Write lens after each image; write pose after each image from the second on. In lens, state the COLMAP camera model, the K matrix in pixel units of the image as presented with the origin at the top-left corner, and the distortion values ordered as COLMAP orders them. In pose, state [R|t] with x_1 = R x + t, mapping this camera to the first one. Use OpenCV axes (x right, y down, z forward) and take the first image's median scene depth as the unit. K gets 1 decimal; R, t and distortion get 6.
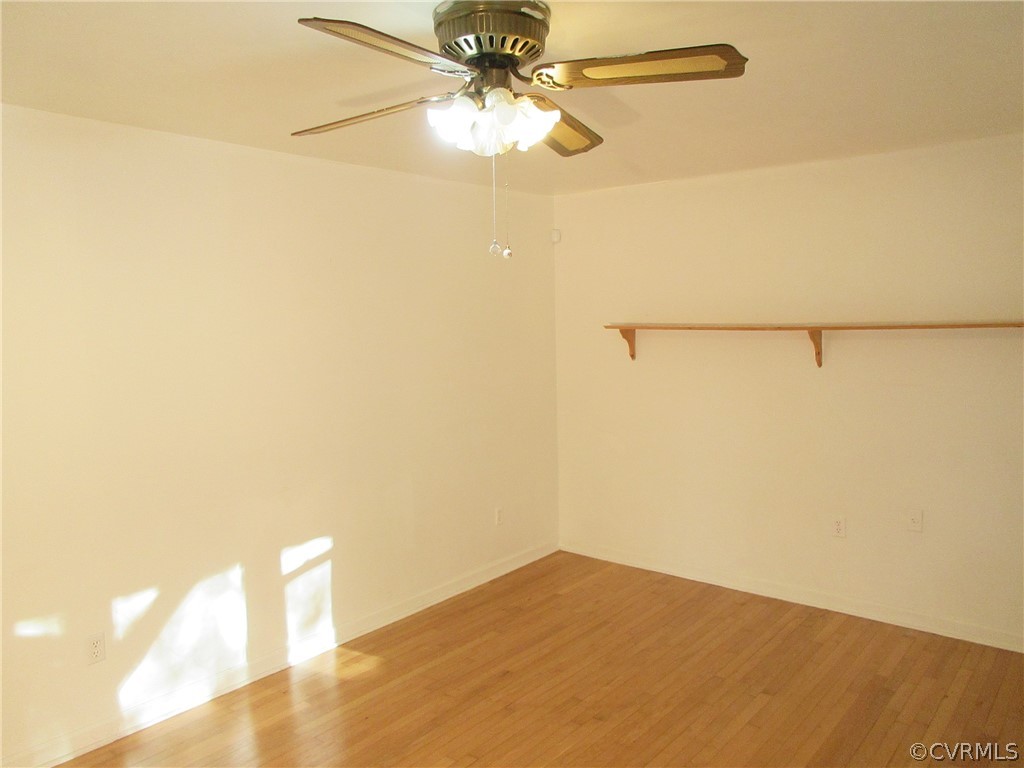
lens RADIAL K [[755.9, 0, 517.0], [0, 755.9, 382.1], [0, 0, 1]] dist [-0.004861, 0.001018]
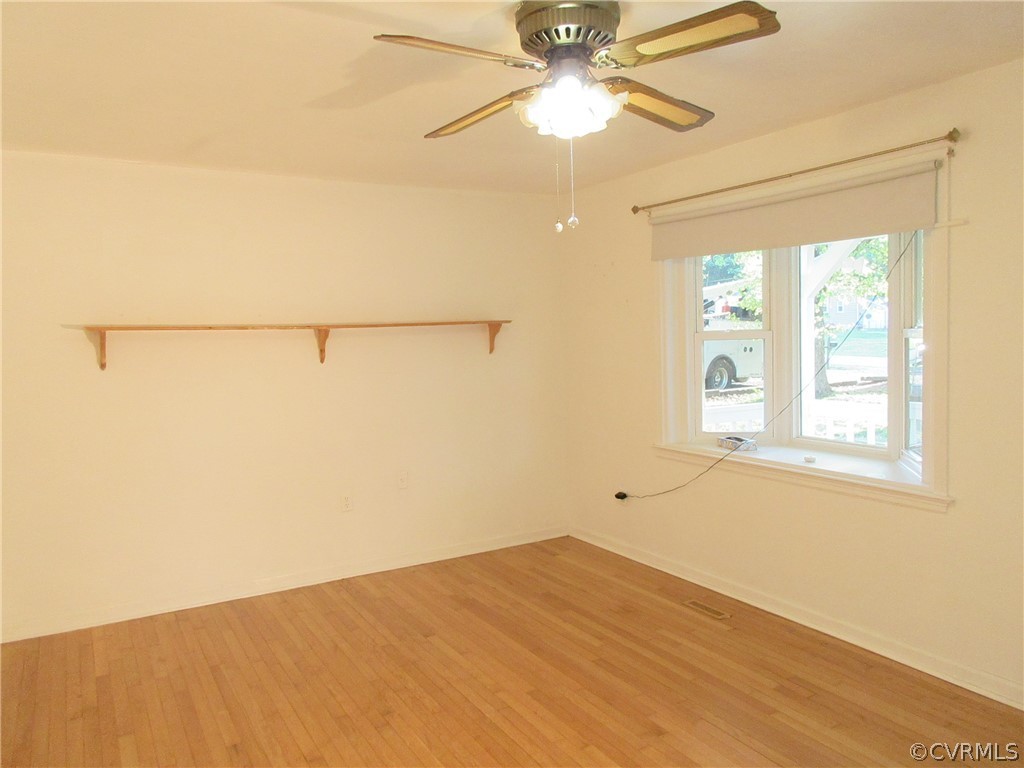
lens RADIAL K [[755.9, 0, 517.7], [0, 755.9, 384.3], [0, 0, 1]] dist [-0.004861, 0.001018]
pose [[0.340482, -0.058377, 0.938437, -0.560534], [0.096894, 0.994936, 0.026737, 0.010004], [-0.935245, 0.081826, 0.344414, 0.364574]]
